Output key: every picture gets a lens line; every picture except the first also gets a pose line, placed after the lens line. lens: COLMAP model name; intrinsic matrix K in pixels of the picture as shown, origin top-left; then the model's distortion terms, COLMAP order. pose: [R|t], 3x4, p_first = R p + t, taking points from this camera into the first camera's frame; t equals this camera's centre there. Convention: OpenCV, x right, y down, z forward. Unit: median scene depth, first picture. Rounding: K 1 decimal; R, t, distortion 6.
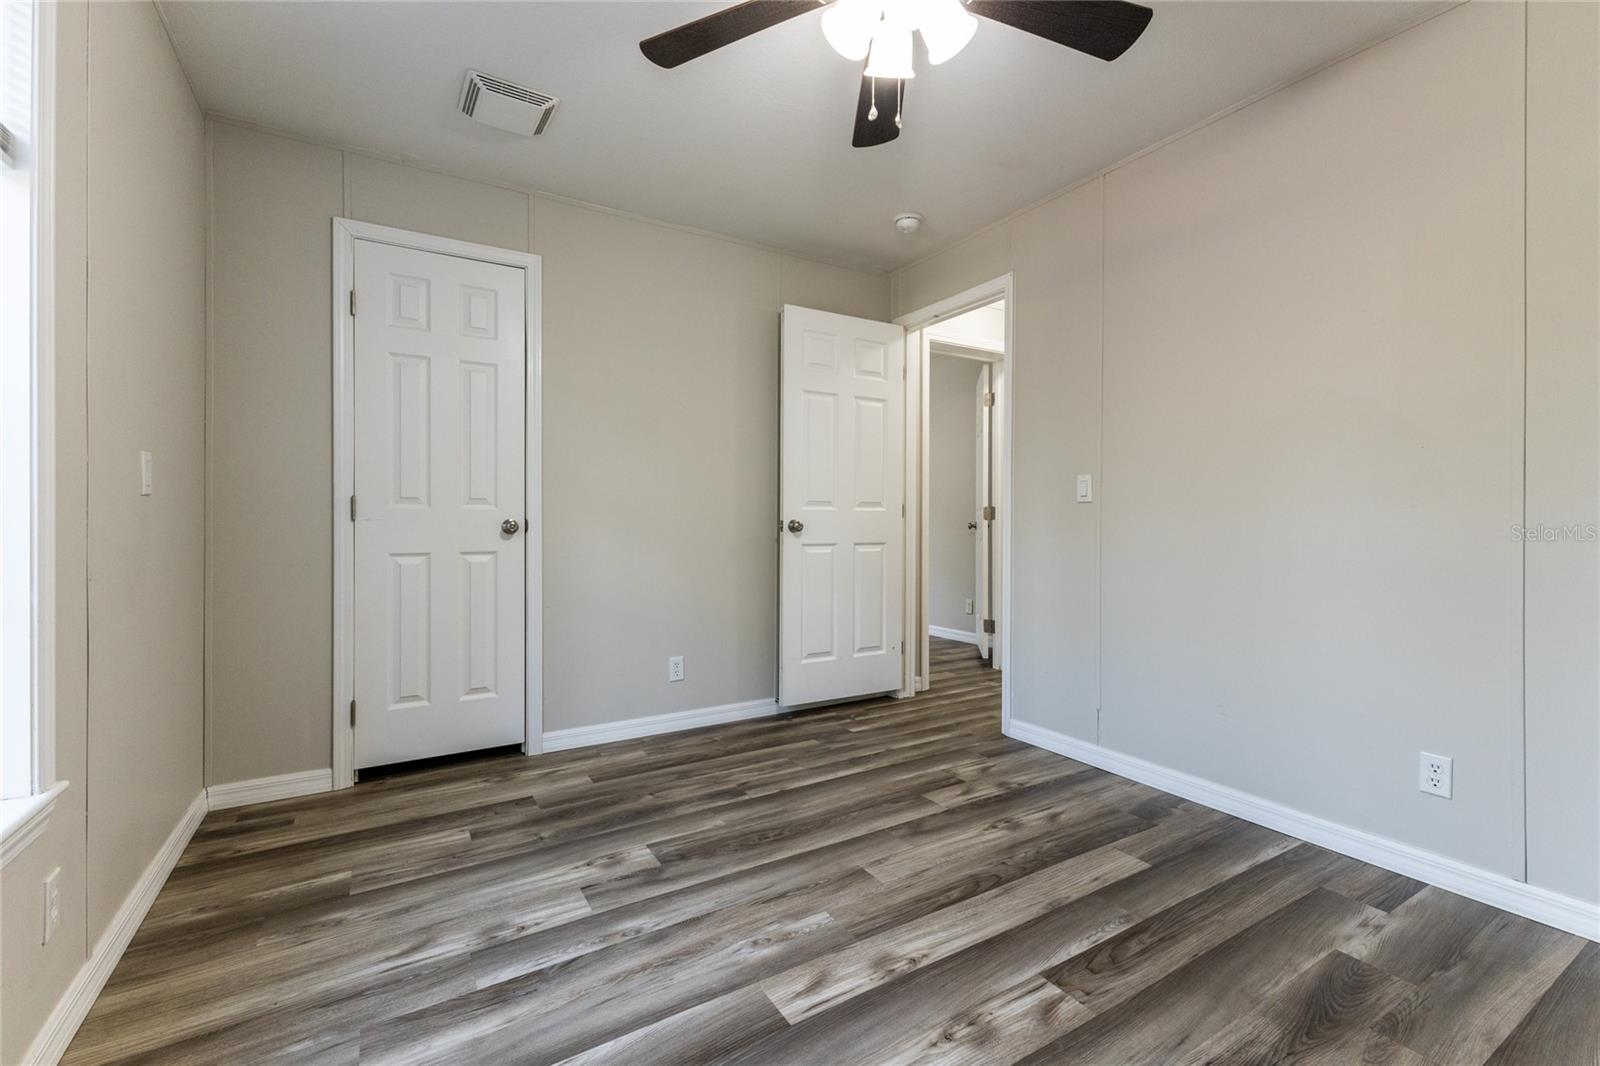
lens RADIAL K [[694.3, 0, 807.9], [0, 694.3, 522.6], [0, 0, 1]] dist [0.015379, -0.004683]
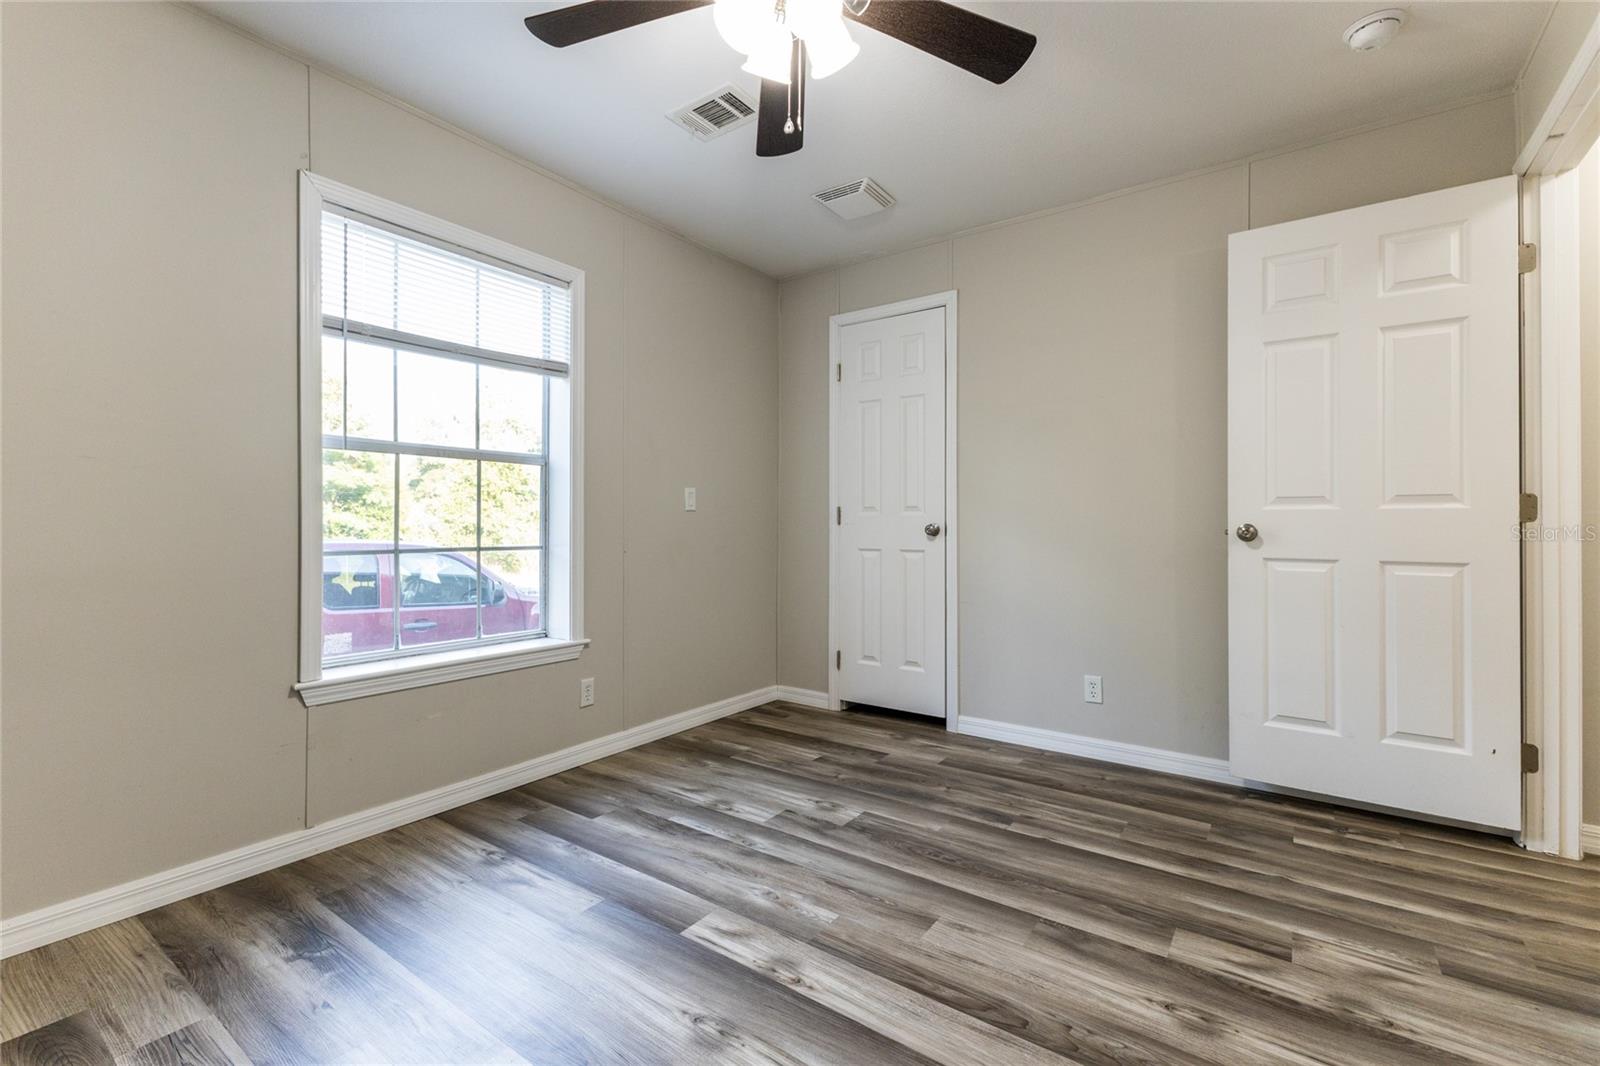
lens RADIAL K [[694.3, 0, 796.8], [0, 694.3, 521.5], [0, 0, 1]] dist [0.015379, -0.004683]
pose [[0.382050, -0.001364, -0.924141, 0.724867], [-0.002557, 0.999994, -0.002532, -0.006102], [0.924138, 0.003330, 0.382044, 0.433106]]
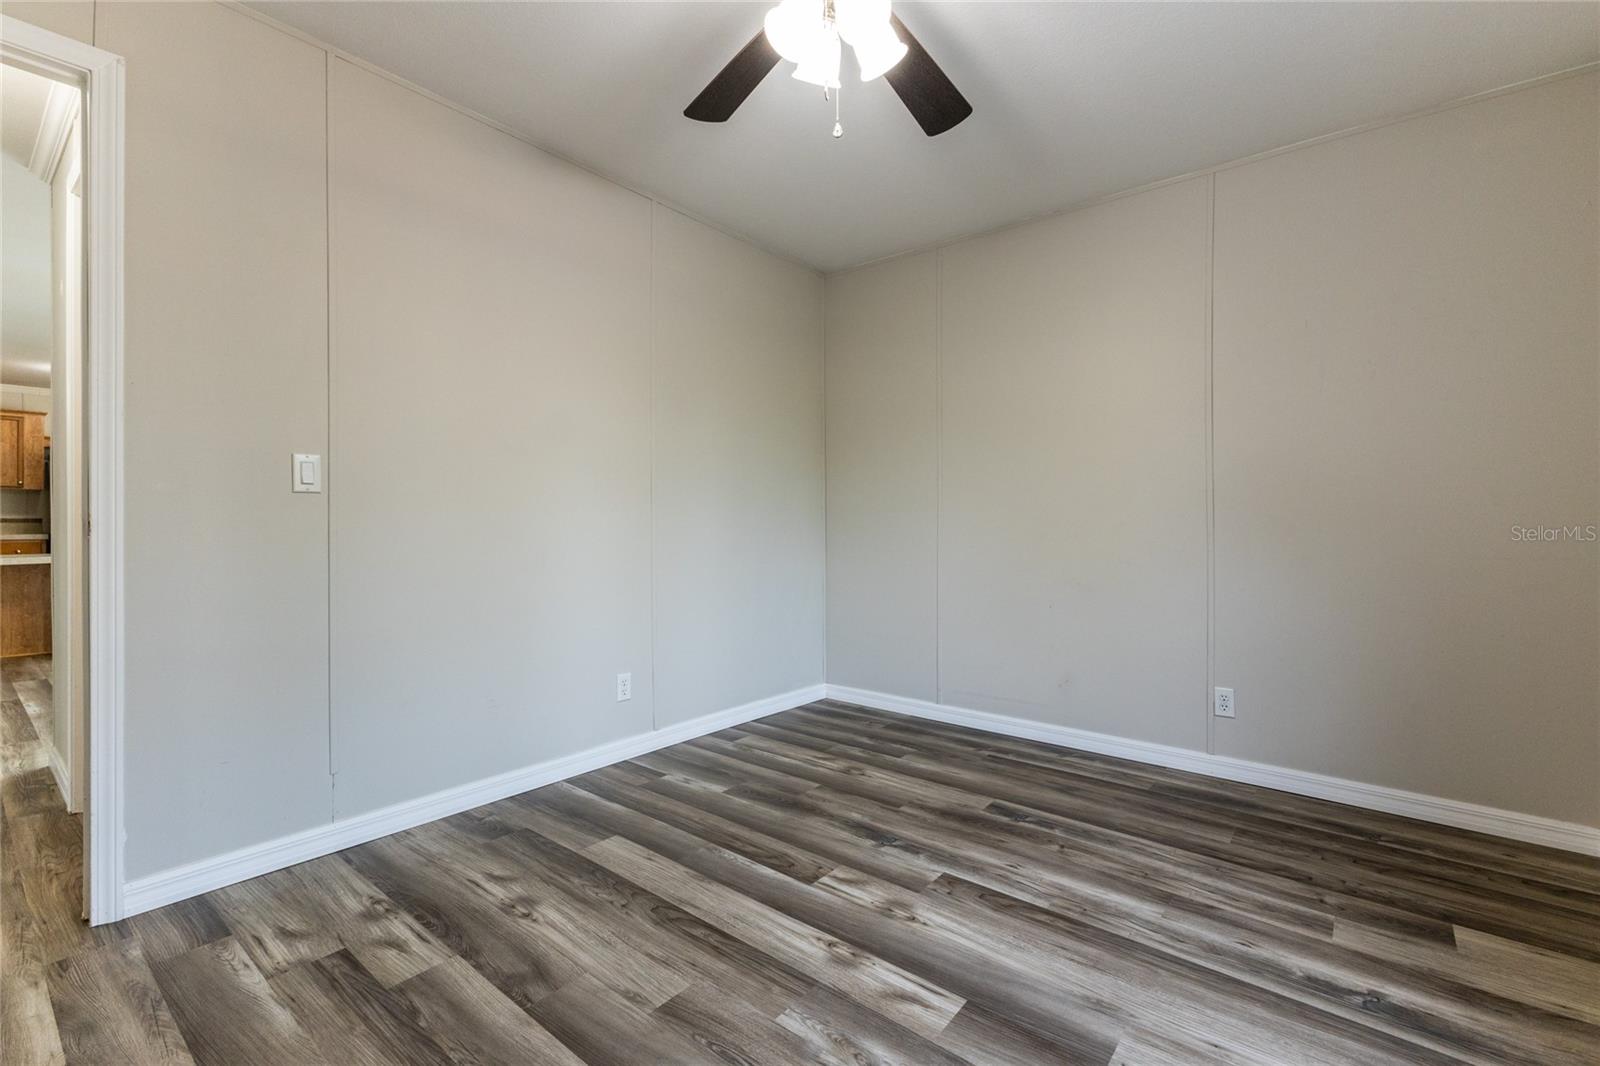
lens RADIAL K [[694.3, 0, 812.9], [0, 694.3, 524.5], [0, 0, 1]] dist [0.015379, -0.004683]
pose [[-0.337406, -0.007441, 0.941330, -0.566383], [-0.003010, 0.999972, 0.006825, -0.005955], [-0.941354, -0.000531, -0.337419, 0.953266]]
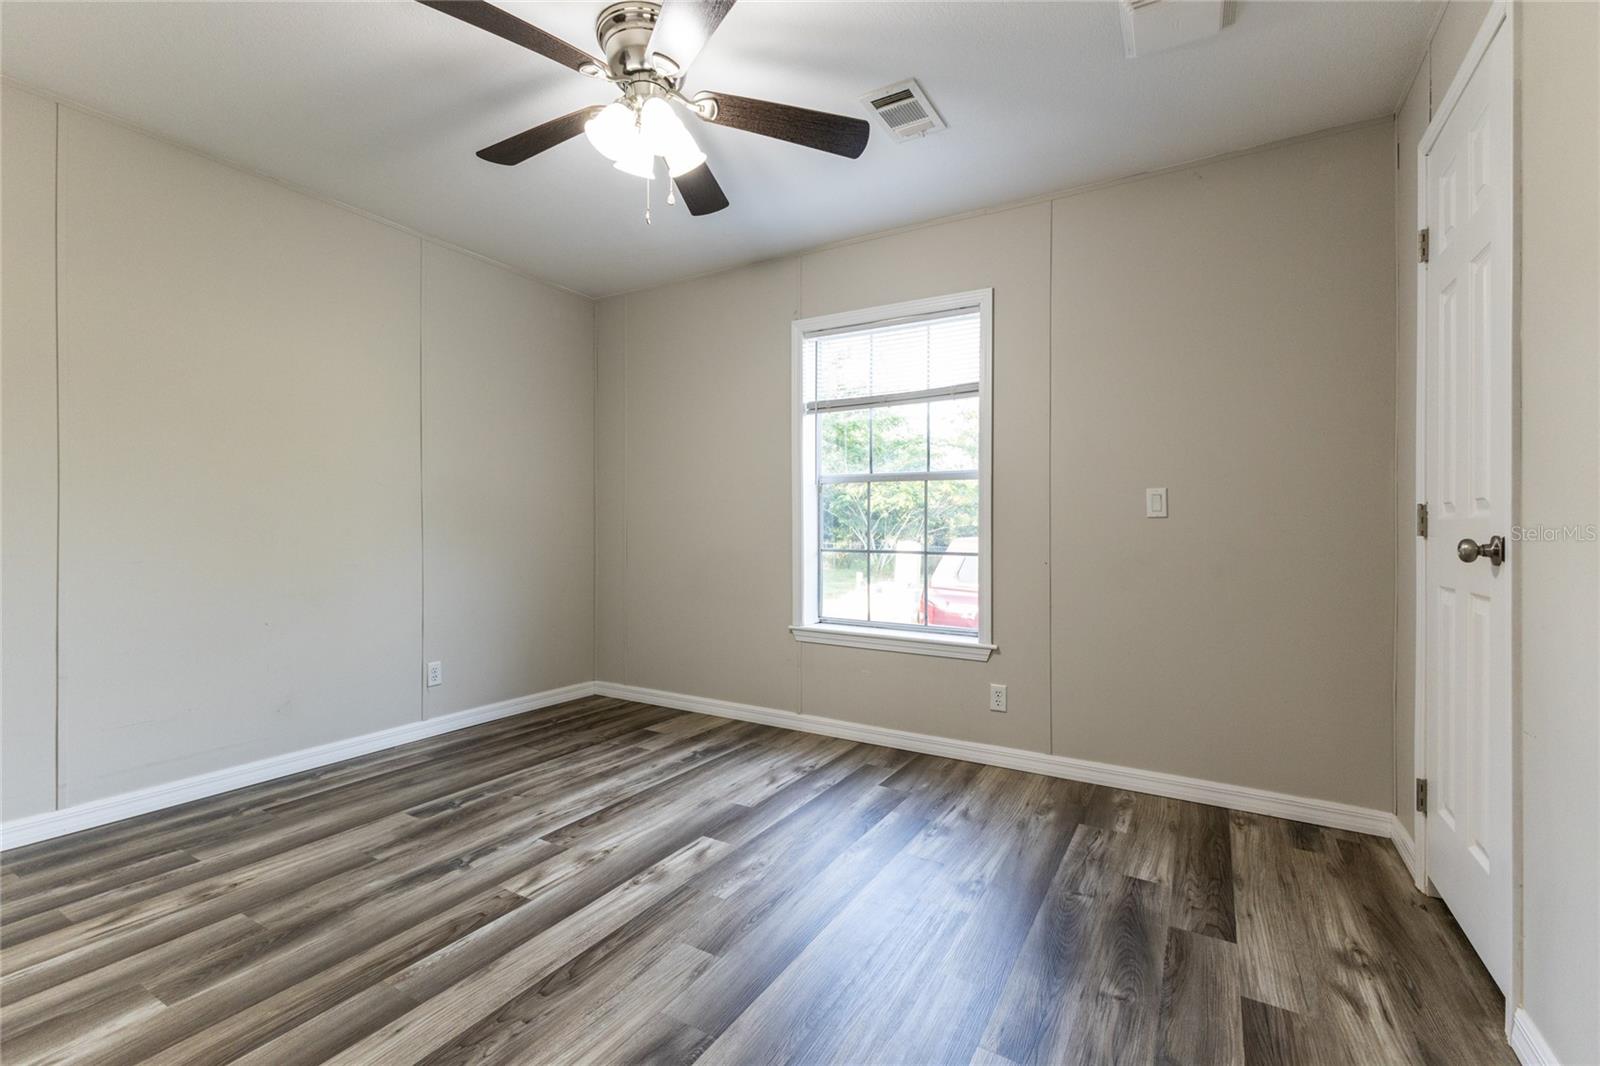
lens RADIAL K [[694.3, 0, 807.3], [0, 694.3, 532.1], [0, 0, 1]] dist [0.015379, -0.004683]
pose [[-0.882314, -0.005997, -0.470623, 0.325814], [-0.009273, 0.999946, 0.004645, -0.007329], [0.470570, 0.008462, -0.882322, 1.551129]]
